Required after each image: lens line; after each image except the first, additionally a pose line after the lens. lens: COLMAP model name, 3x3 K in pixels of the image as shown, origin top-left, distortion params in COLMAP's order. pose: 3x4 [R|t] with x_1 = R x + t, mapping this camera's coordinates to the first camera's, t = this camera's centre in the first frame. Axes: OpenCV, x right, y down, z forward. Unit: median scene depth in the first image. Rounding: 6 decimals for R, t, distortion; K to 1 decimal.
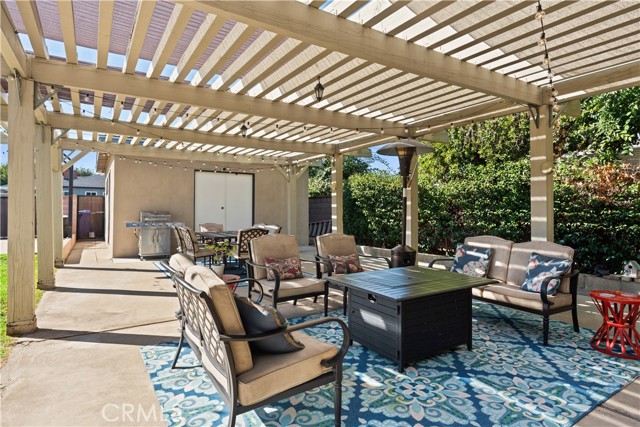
lens RADIAL K [[352.8, 0, 319.2], [0, 352.8, 208.8], [0, 0, 1]] dist [-0.007625, 0.003680]
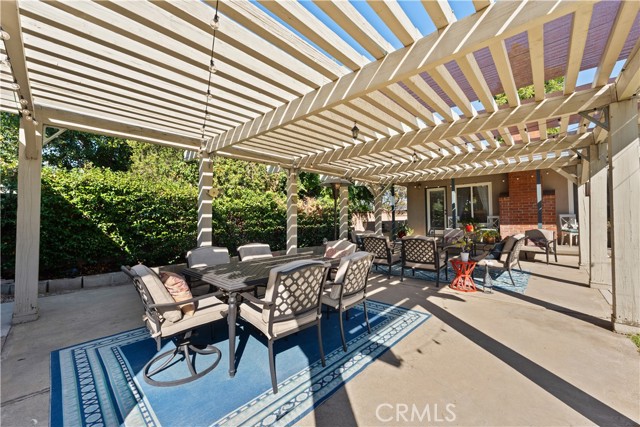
lens RADIAL K [[260.0, 0, 313.0], [0, 260.0, 214.2], [0, 0, 1]] dist [-0.003839, 0.000417]
pose [[-0.248256, 0.018175, 0.968524, -1.265468], [0.005401, 0.999834, -0.017378, -0.001855], [-0.968680, 0.000917, -0.248313, 1.939804]]
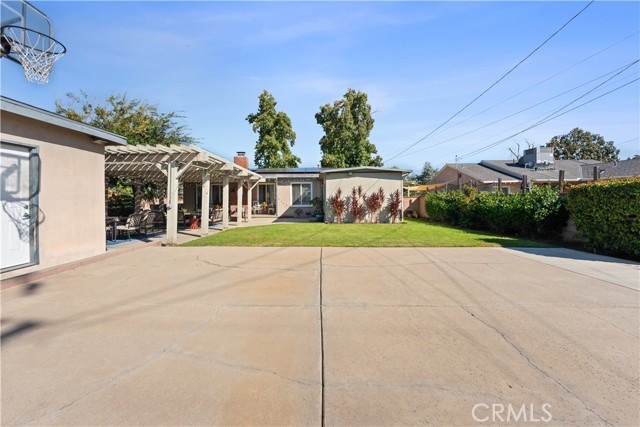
lens RADIAL K [[260.0, 0, 315.6], [0, 260.0, 207.9], [0, 0, 1]] dist [-0.003839, 0.000417]
pose [[-0.849582, -0.014616, 0.527253, -3.237454], [-0.000366, 0.999632, 0.027121, -0.027013], [-0.527456, 0.022848, -0.849275, 2.912153]]
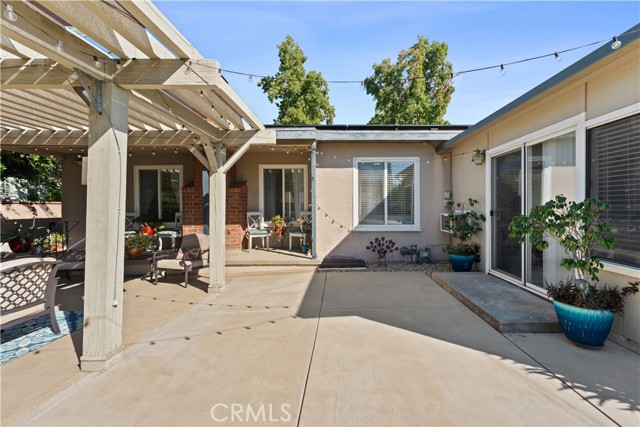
lens RADIAL K [[260.0, 0, 342.4], [0, 260.0, 214.0], [0, 0, 1]] dist [-0.003839, 0.000417]
pose [[-0.852906, -0.012098, 0.521924, -1.200471], [-0.004623, 0.999867, 0.015621, -0.046410], [-0.522044, 0.010910, -0.852849, 0.618231]]
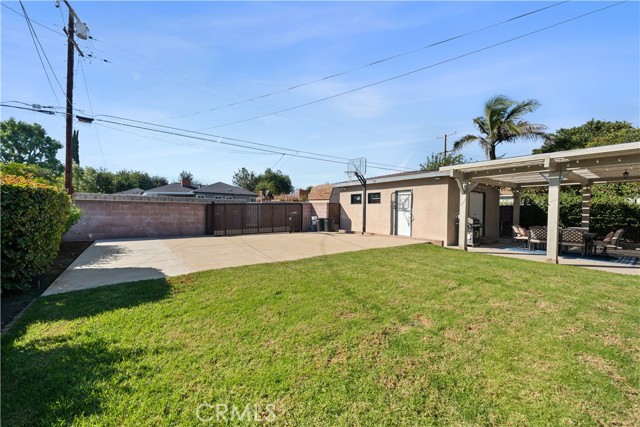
lens RADIAL K [[260.0, 0, 317.5], [0, 260.0, 211.5], [0, 0, 1]] dist [-0.003839, 0.000417]
pose [[0.993344, 0.011324, 0.114629, -2.890512], [-0.012590, 0.999867, 0.010327, -0.043359], [-0.114496, -0.011702, 0.993355, -0.349504]]
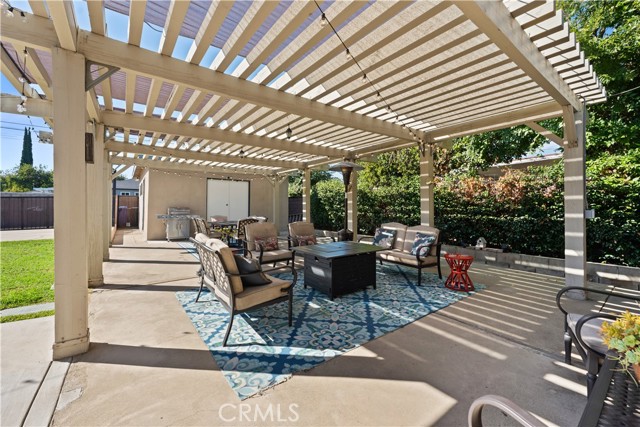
lens RADIAL K [[260.0, 0, 320.2], [0, 260.0, 201.3], [0, 0, 1]] dist [-0.003839, 0.000417]
pose [[0.997070, 0.000662, 0.076487, 0.053363], [0.000314, 0.999919, -0.012749, -0.006987], [-0.076489, 0.012736, 0.996989, -0.195362]]
